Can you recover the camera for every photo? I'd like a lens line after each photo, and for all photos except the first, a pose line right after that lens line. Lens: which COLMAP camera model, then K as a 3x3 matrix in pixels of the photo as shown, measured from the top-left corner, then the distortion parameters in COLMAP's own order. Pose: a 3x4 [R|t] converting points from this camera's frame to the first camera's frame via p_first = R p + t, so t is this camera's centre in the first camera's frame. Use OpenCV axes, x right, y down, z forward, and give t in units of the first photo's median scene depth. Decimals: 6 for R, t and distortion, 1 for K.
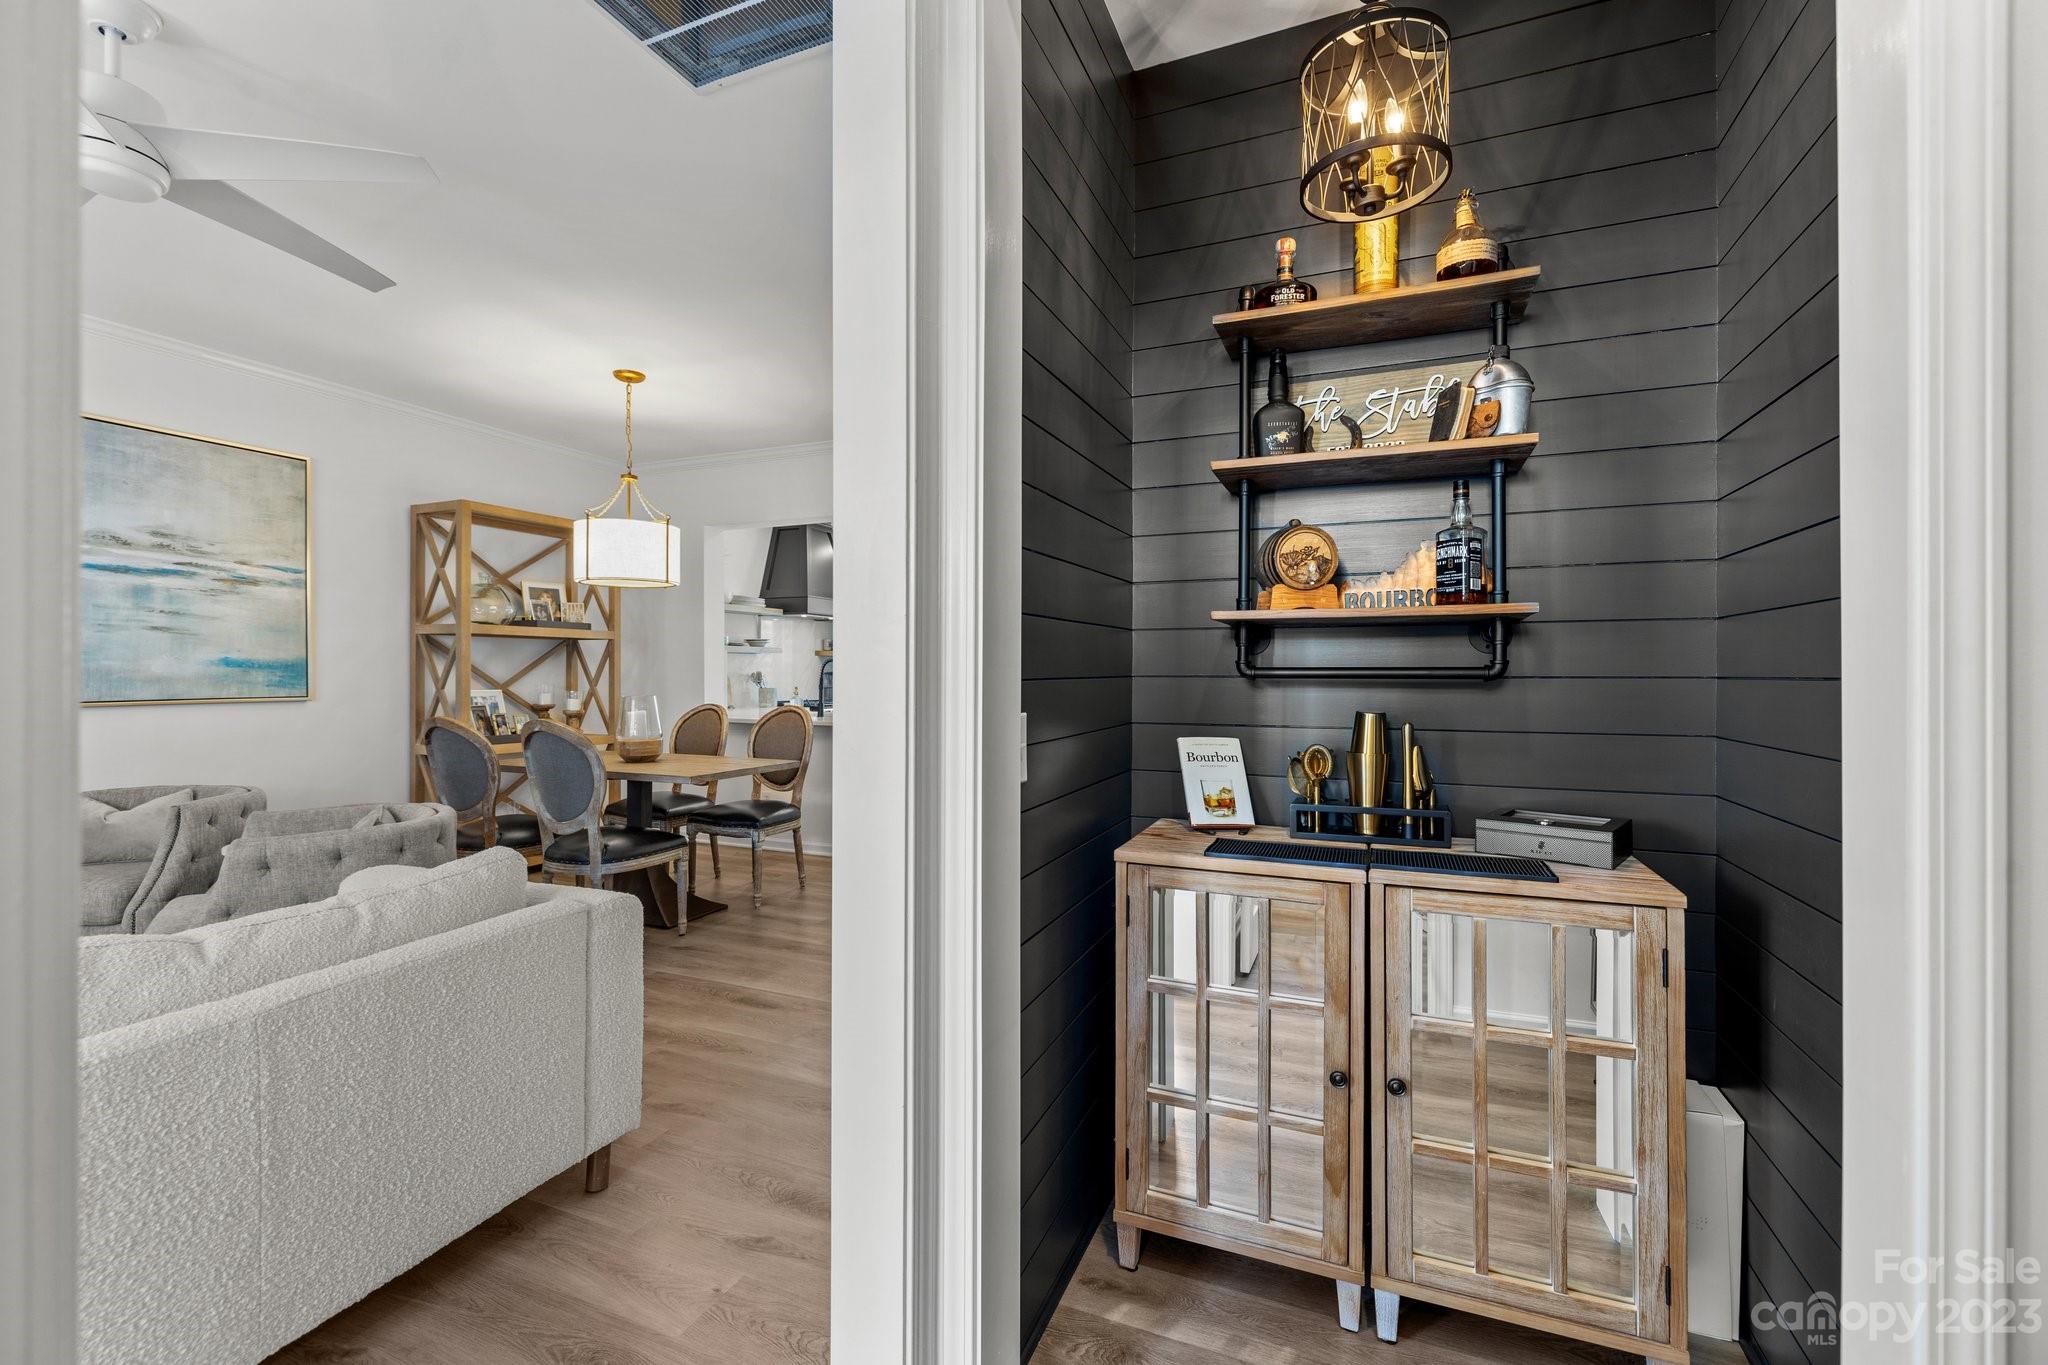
lens RADIAL K [[872.5, 0, 1014.8], [0, 872.5, 670.5], [0, 0, 1]] dist [0.003542, 0.000513]
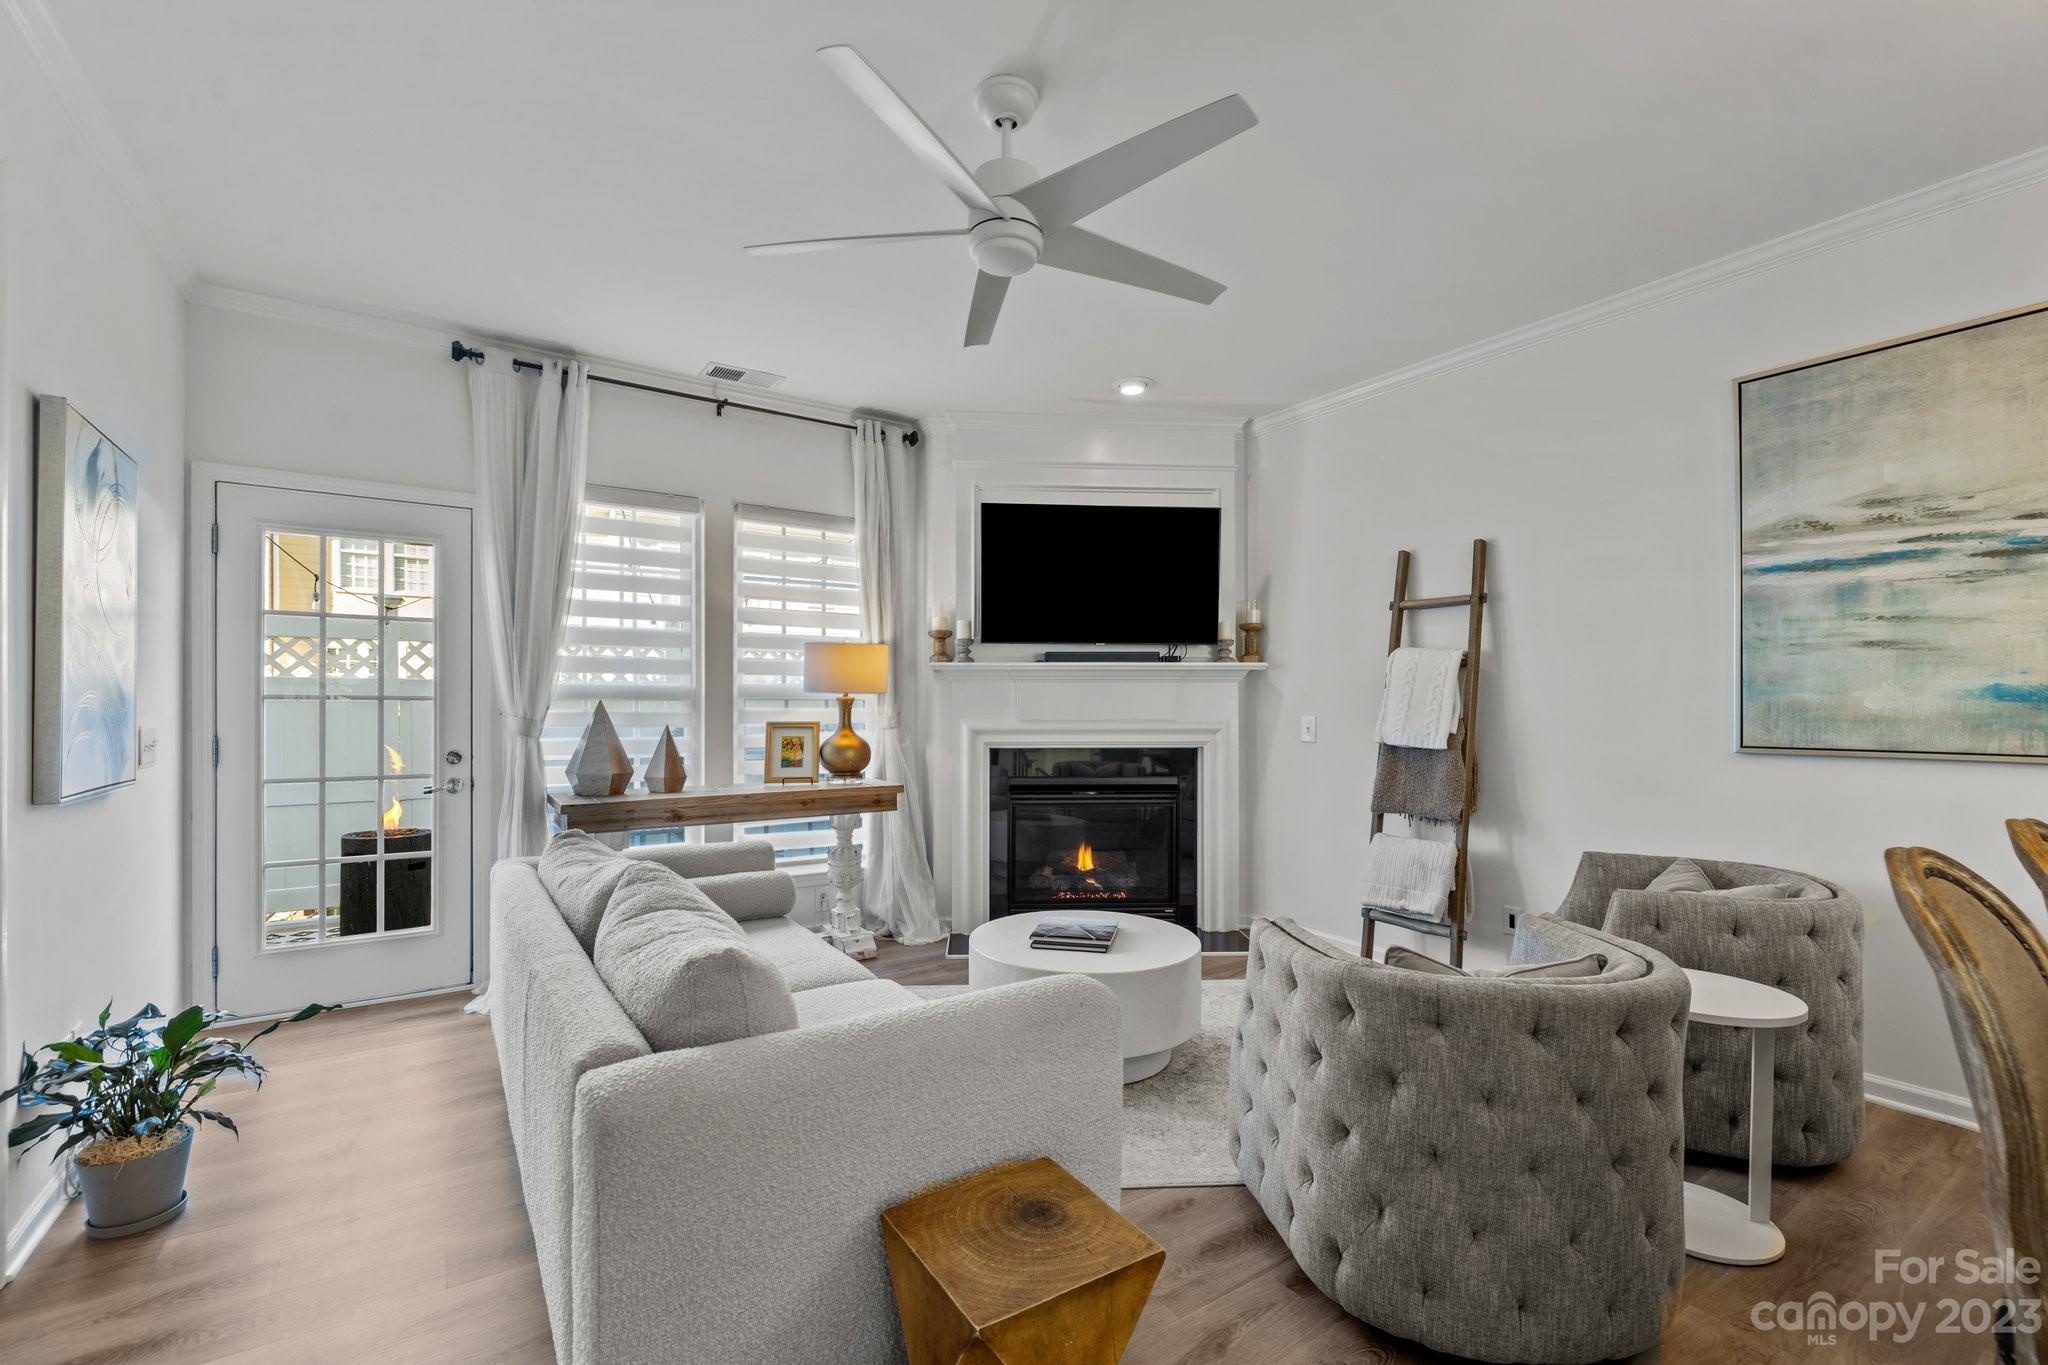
lens RADIAL K [[872.5, 0, 1016.4], [0, 872.5, 707.7], [0, 0, 1]] dist [0.003542, 0.000513]
pose [[-0.545340, 0.005276, -0.838199, -0.052948], [0.000289, 0.999981, 0.006106, -0.003047], [0.838215, 0.003087, -0.545331, 0.766012]]
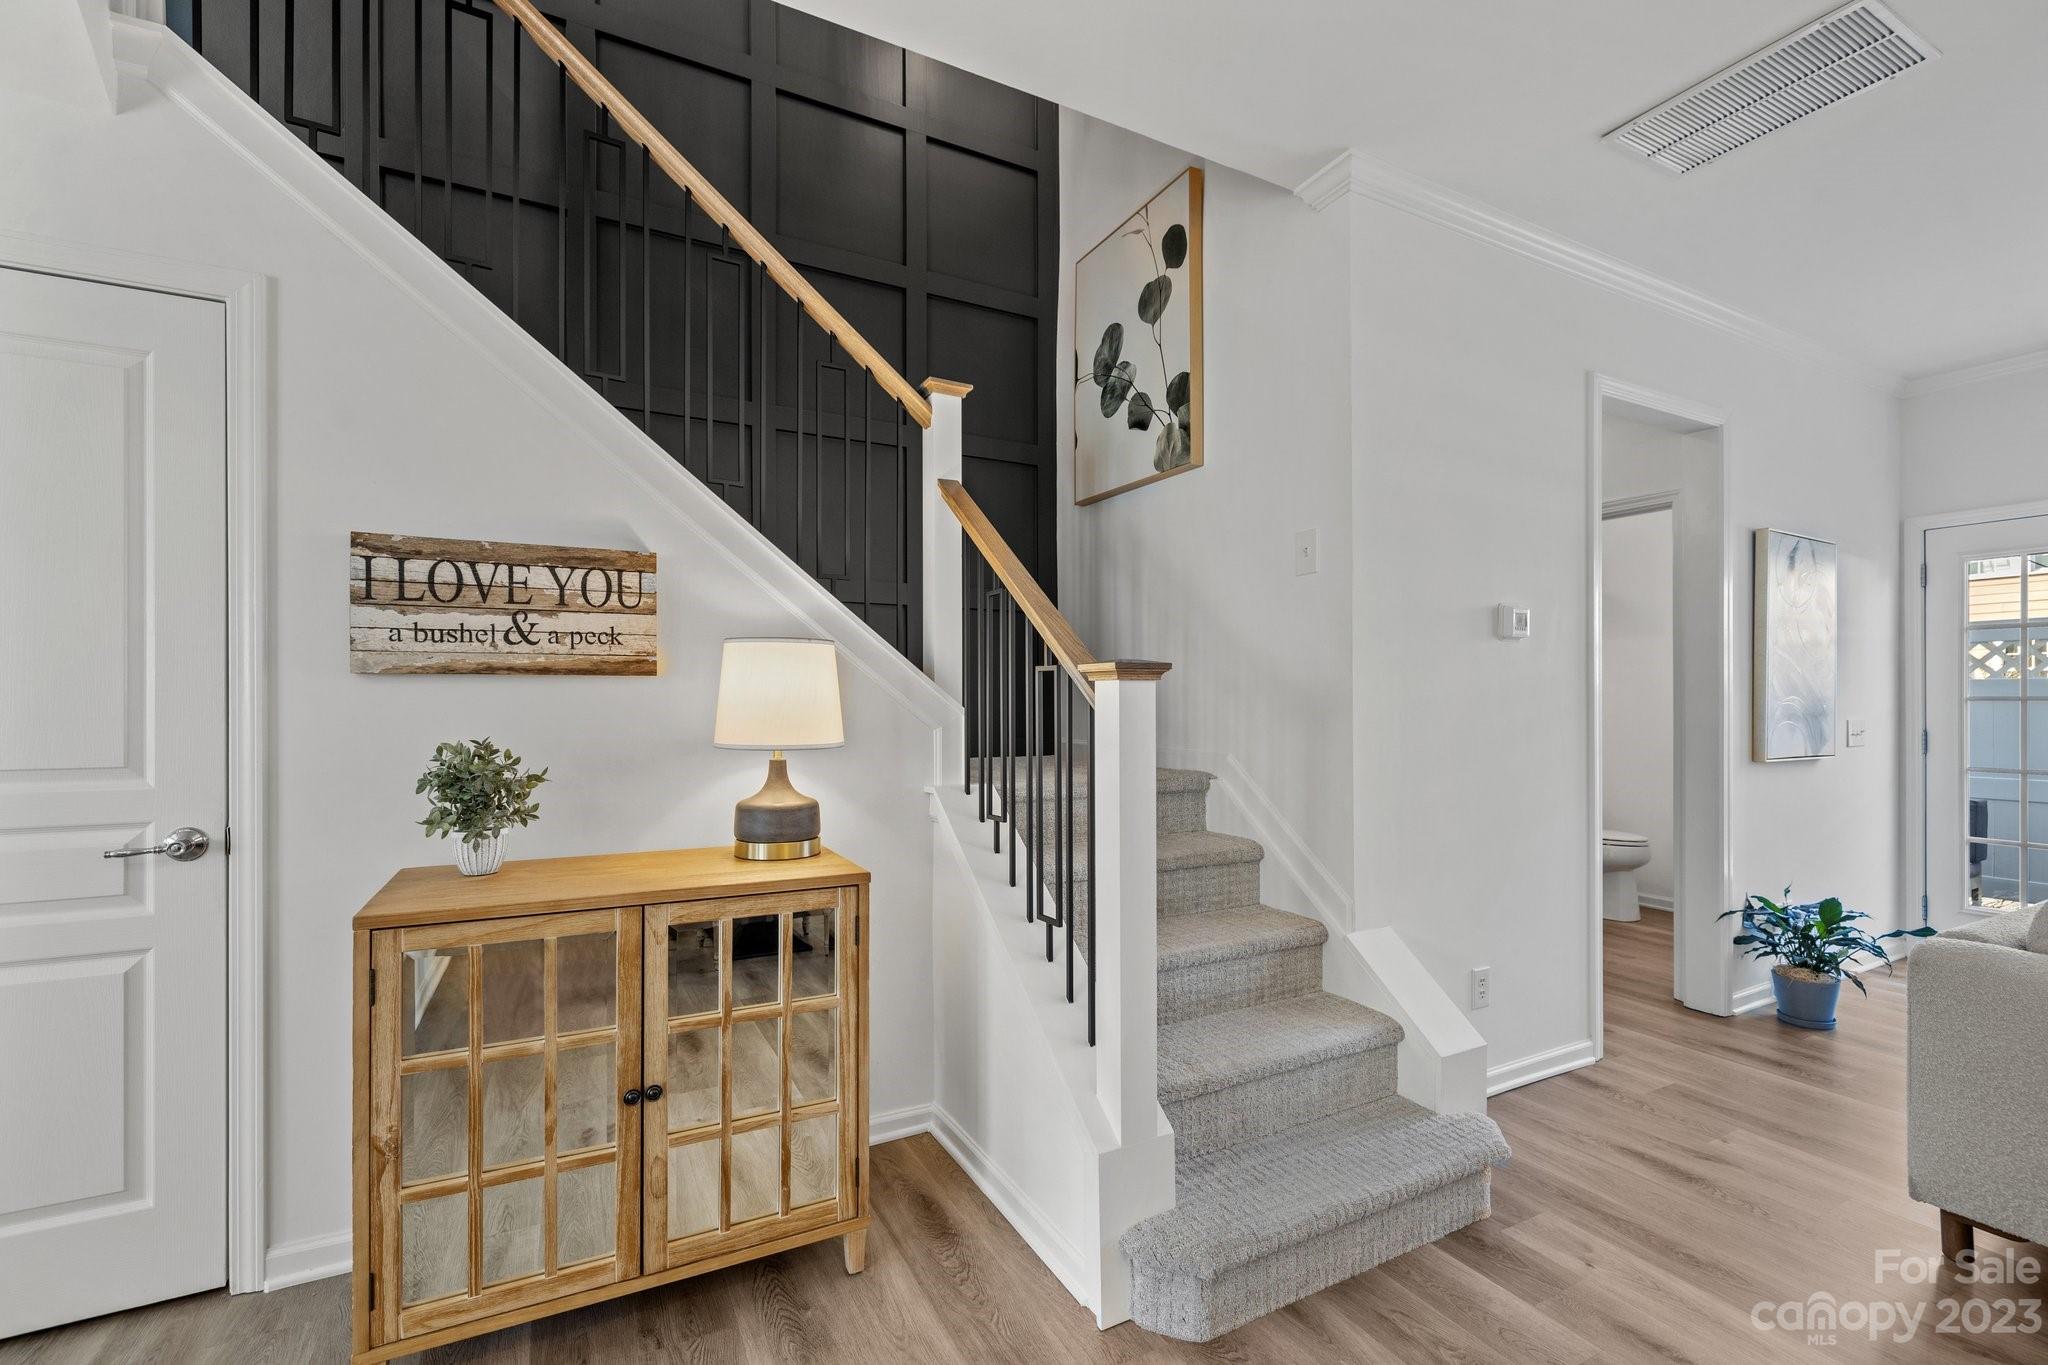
lens RADIAL K [[872.5, 0, 1023.5], [0, 872.5, 691.7], [0, 0, 1]] dist [0.003542, 0.000513]
pose [[-0.781870, 0.009617, 0.623367, -0.136908], [0.000835, 0.999896, -0.014379, -0.002711], [-0.623441, -0.010722, -0.781797, 1.152818]]
